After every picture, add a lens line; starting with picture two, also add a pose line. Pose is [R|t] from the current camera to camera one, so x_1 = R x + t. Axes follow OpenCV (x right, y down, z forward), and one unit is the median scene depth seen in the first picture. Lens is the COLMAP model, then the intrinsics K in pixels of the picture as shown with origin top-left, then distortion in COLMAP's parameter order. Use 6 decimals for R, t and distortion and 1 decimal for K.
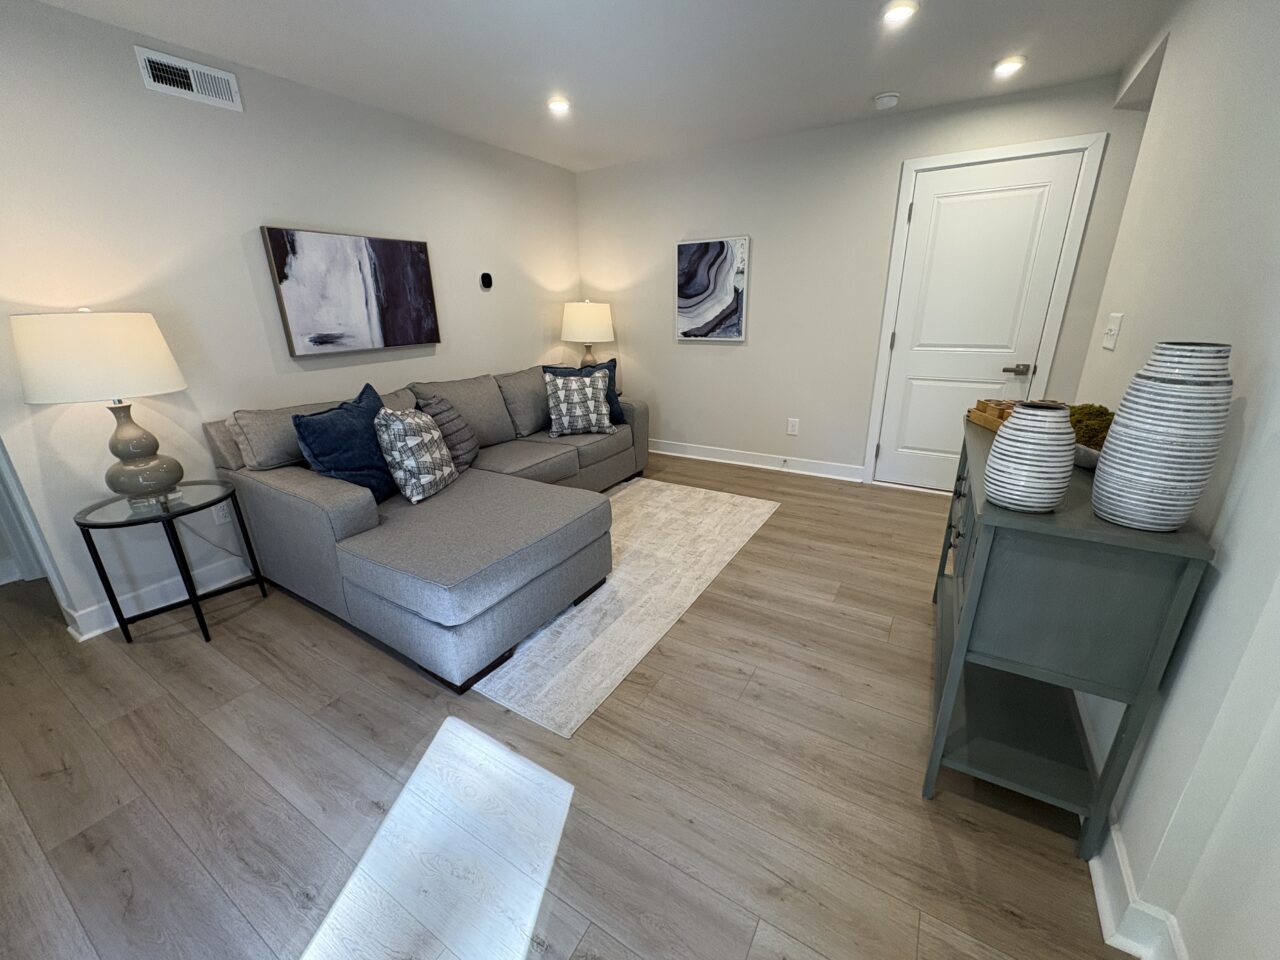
lens RADIAL K [[506.5, 0, 637.9], [0, 506.5, 478.7], [0, 0, 1]] dist [0.000622, -0.000091]
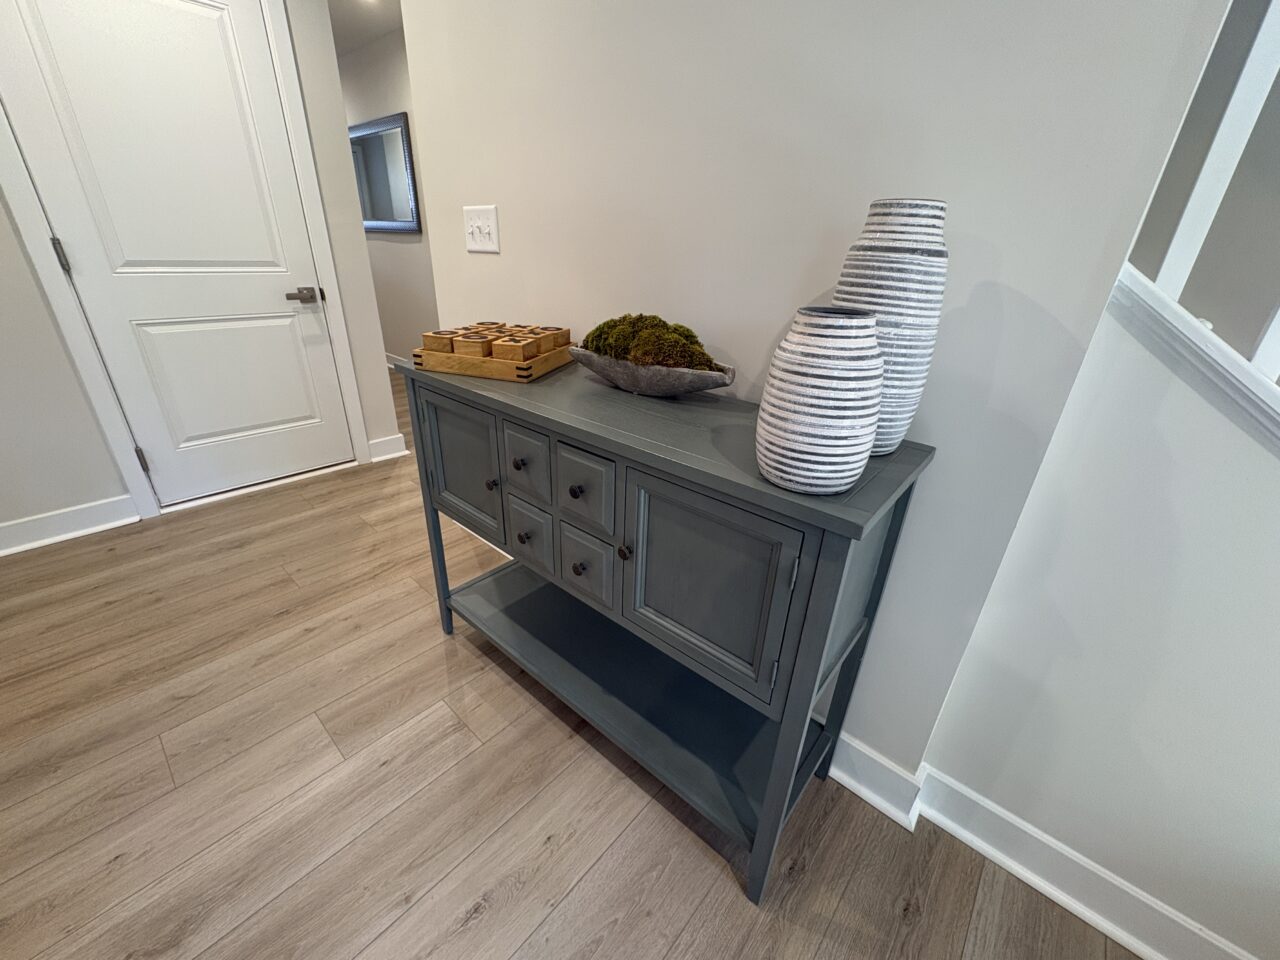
lens RADIAL K [[506.5, 0, 638.5], [0, 506.5, 475.4], [0, 0, 1]] dist [0.000622, -0.000091]
pose [[0.177547, -0.381346, 0.907222, 0.063577], [0.280789, 0.903178, 0.324695, -0.085559], [-0.943204, 0.197090, 0.267435, 0.417633]]
